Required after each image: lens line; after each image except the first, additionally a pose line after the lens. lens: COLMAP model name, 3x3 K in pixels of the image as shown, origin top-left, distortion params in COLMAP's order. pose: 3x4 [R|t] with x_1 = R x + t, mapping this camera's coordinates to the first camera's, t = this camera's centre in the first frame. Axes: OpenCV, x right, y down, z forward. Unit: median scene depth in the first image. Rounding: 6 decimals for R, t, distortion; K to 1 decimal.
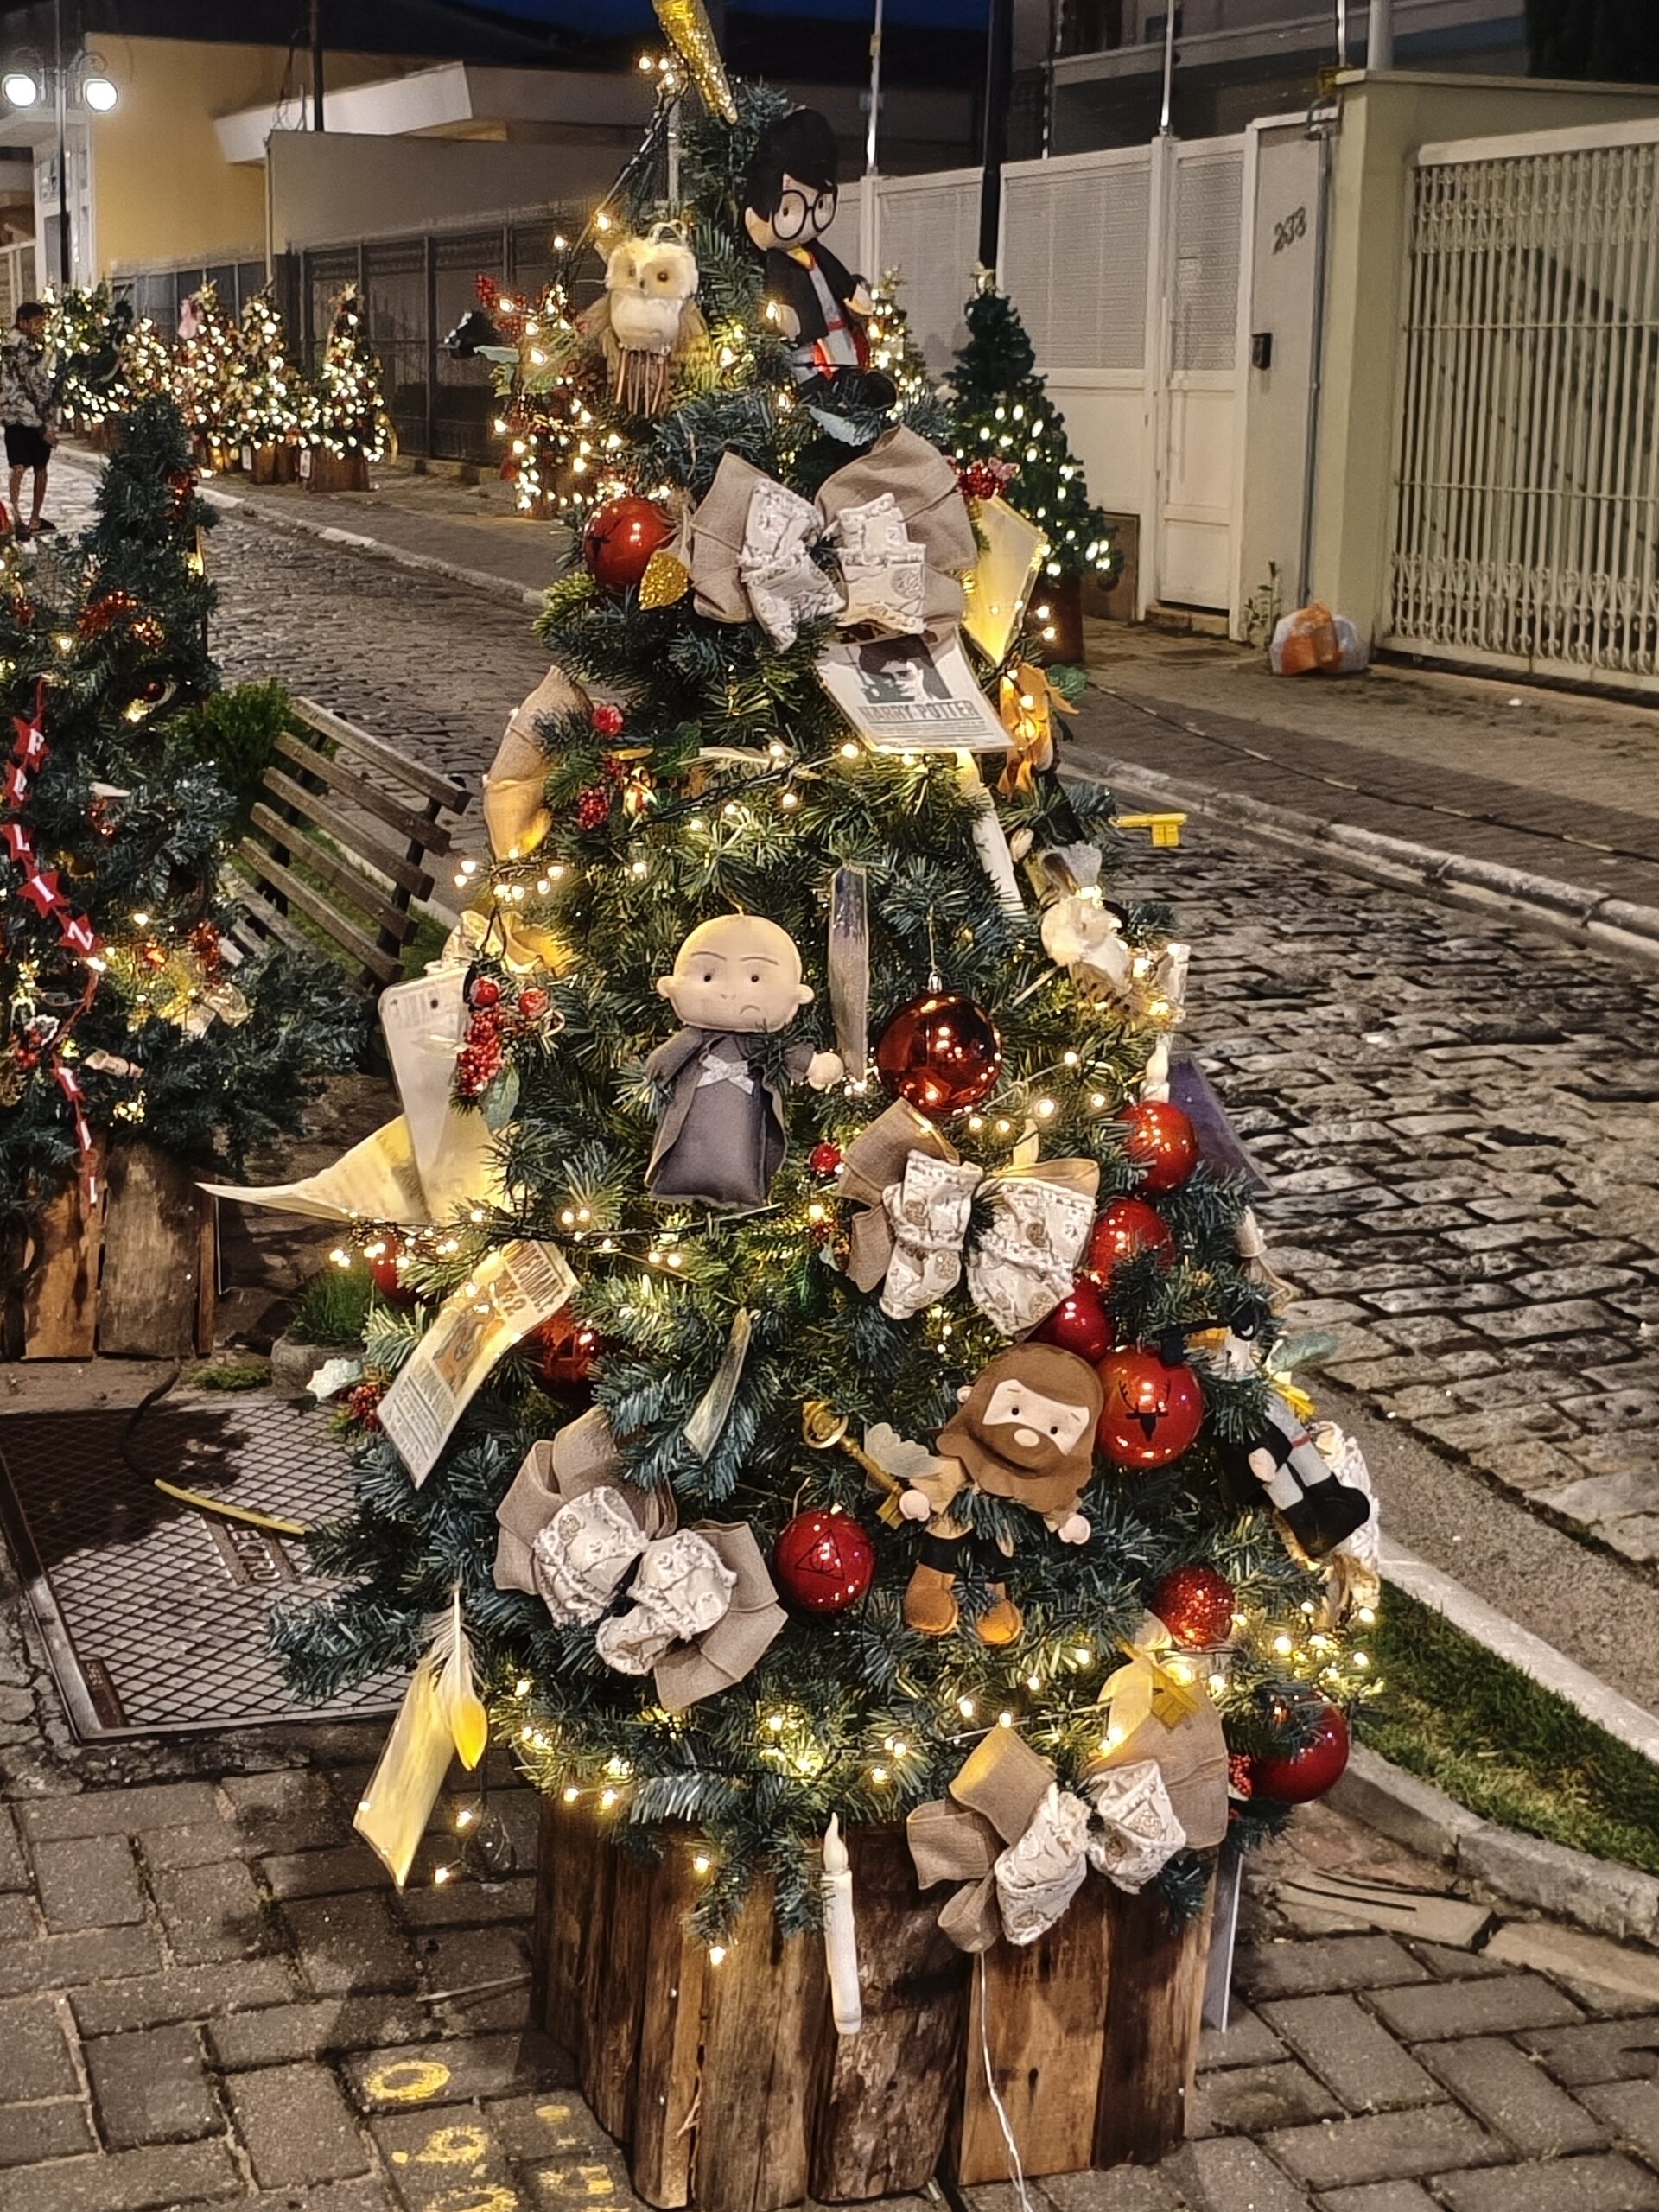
lens RADIAL K [[3345.1, 0, 829.5], [0, 3345.1, 1106.0], [0, 0, 1]] dist [0.138954, -0.398315]
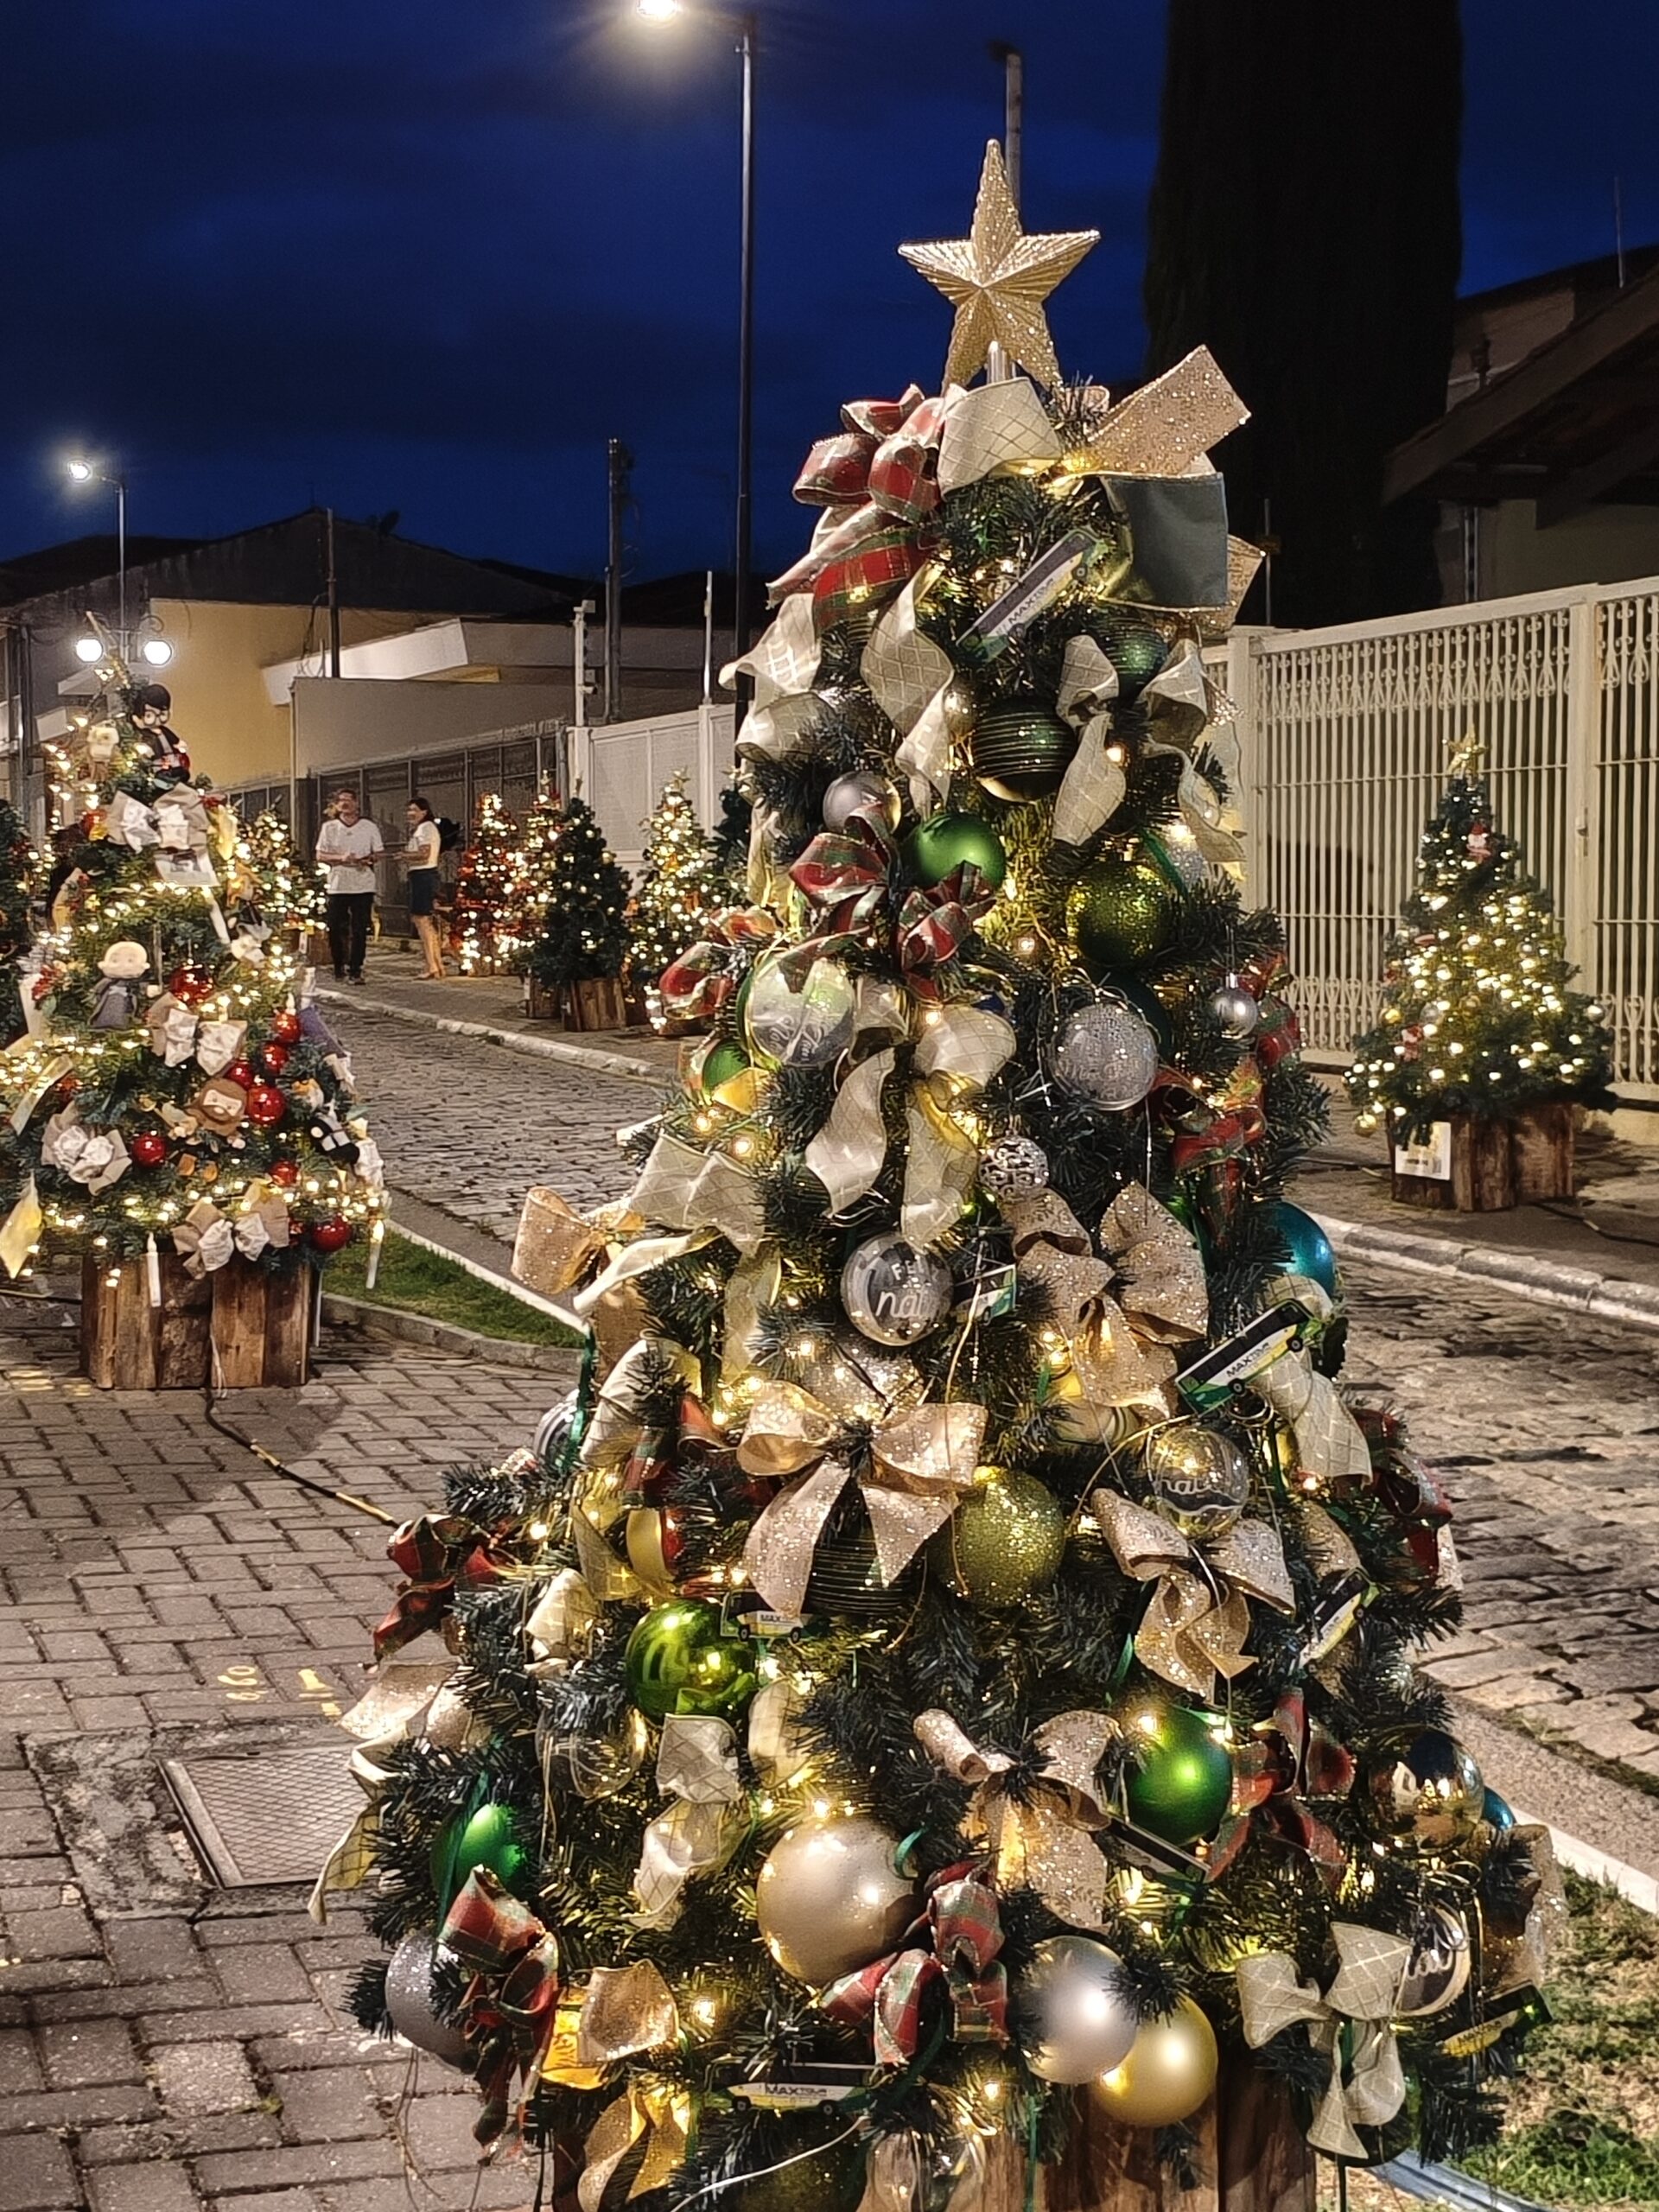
lens RADIAL K [[3345.1, 0, 829.5], [0, 3345.1, 1106.0], [0, 0, 1]] dist [0.138954, -0.398315]
pose [[0.999538, -0.018103, -0.024432, 0.674500], [0.014243, 0.988614, -0.149799, 0.550119], [0.026865, 0.149382, 0.988415, -1.948254]]
